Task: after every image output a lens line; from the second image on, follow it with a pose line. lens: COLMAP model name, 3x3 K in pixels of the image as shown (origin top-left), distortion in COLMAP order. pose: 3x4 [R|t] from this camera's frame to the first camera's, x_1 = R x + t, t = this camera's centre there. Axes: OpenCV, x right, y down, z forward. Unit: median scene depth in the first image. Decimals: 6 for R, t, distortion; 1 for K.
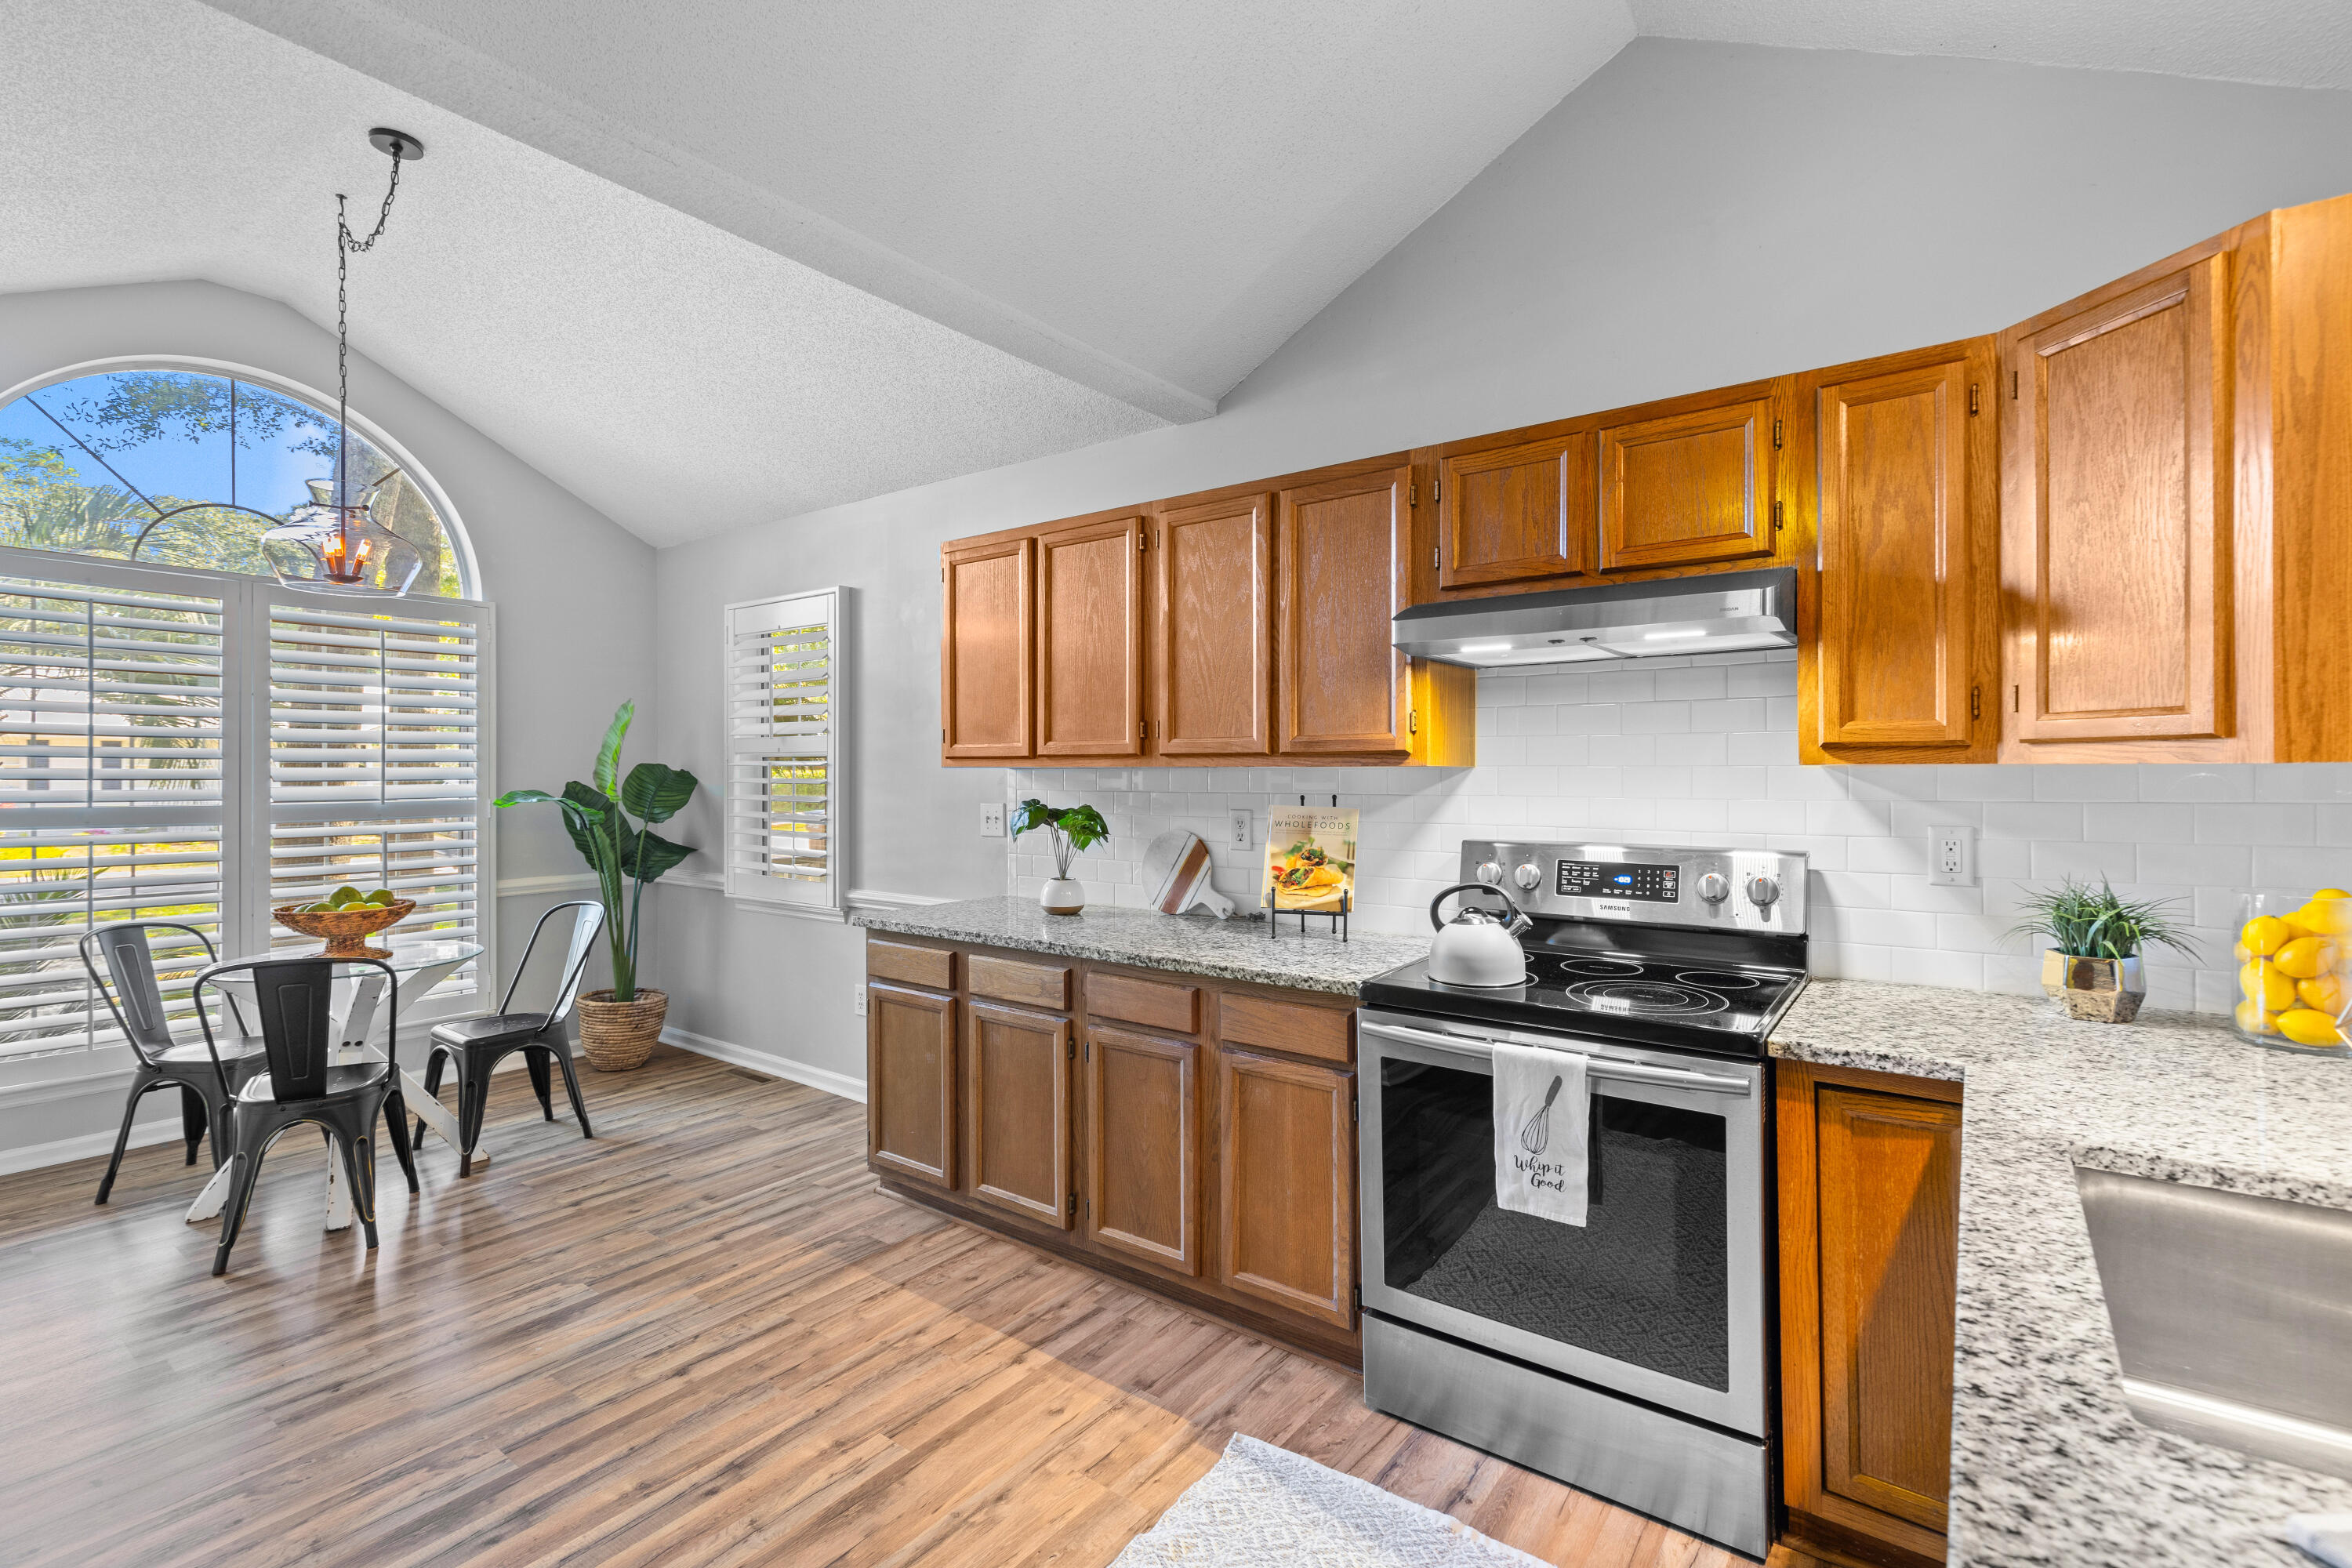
lens RADIAL K [[1061.6, 0, 1169.1], [0, 1061.6, 775.1], [0, 0, 1]] dist [0.001150, 0.000142]
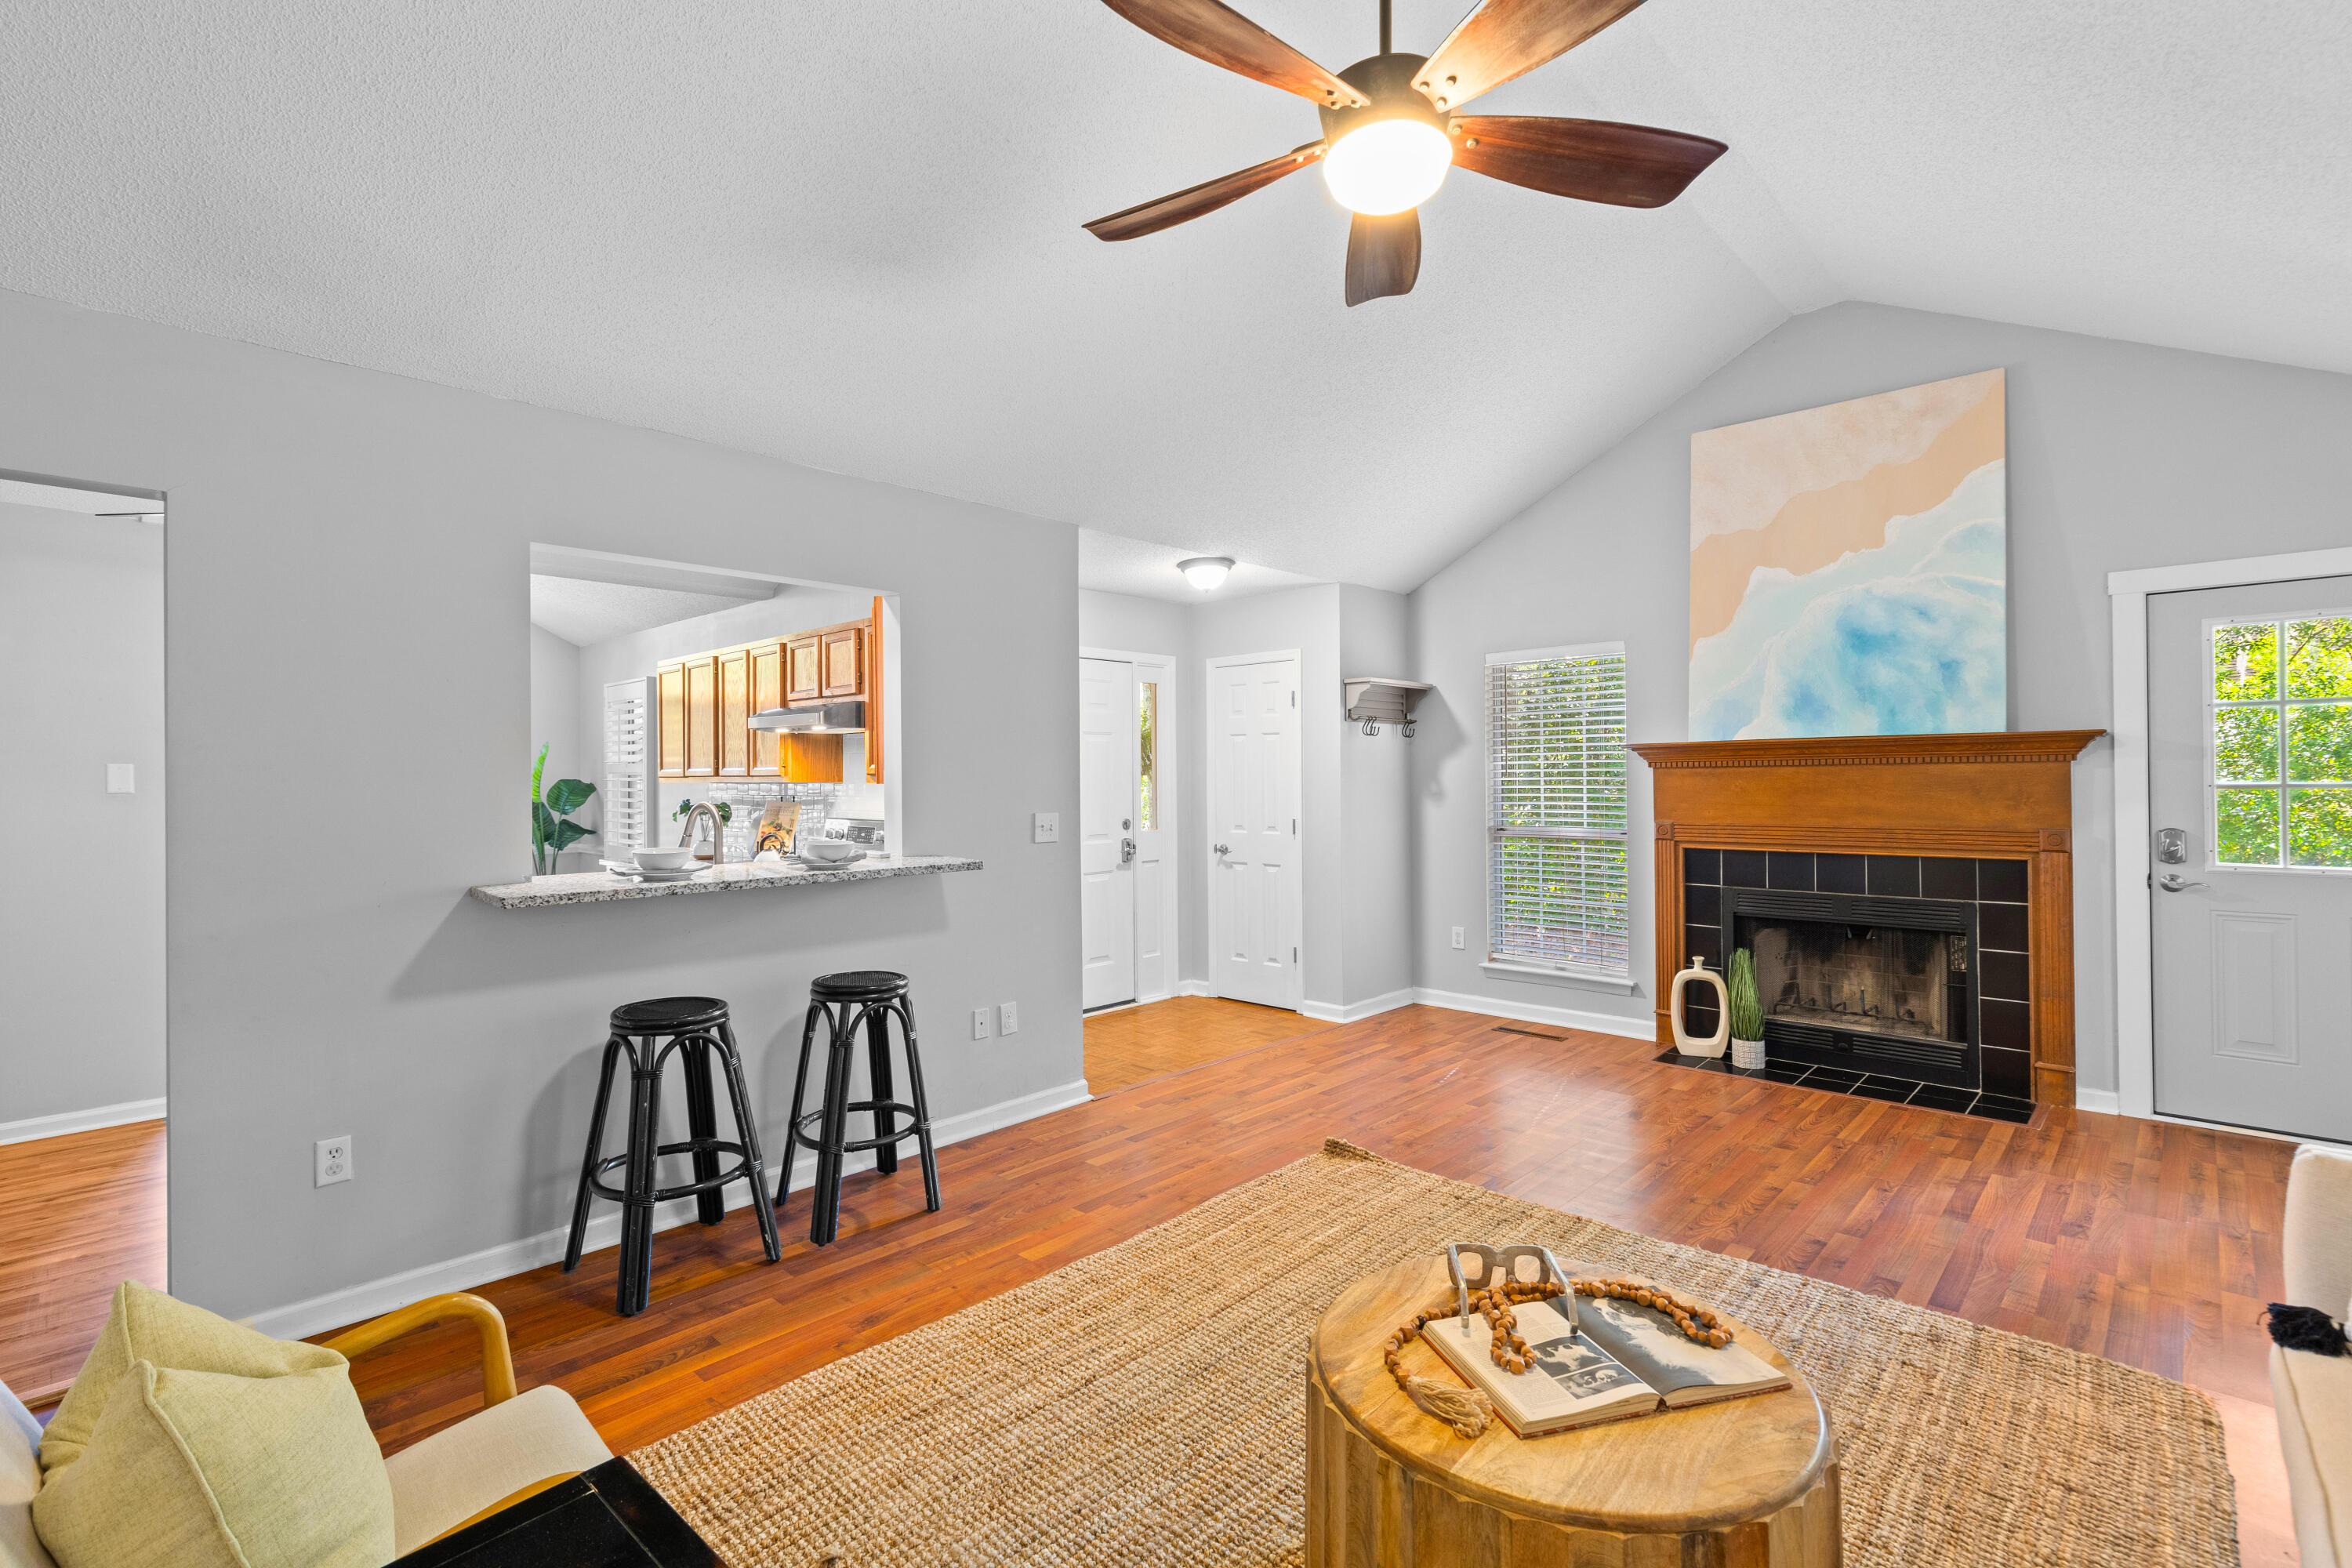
lens RADIAL K [[1061.6, 0, 1180.1], [0, 1061.6, 769.6], [0, 0, 1]] dist [0.001150, 0.000142]
pose [[0.993083, 0.010522, -0.116942, 0.671018], [-0.014065, 0.999465, -0.029512, 0.010549], [0.116569, 0.030953, 0.992700, -0.549684]]
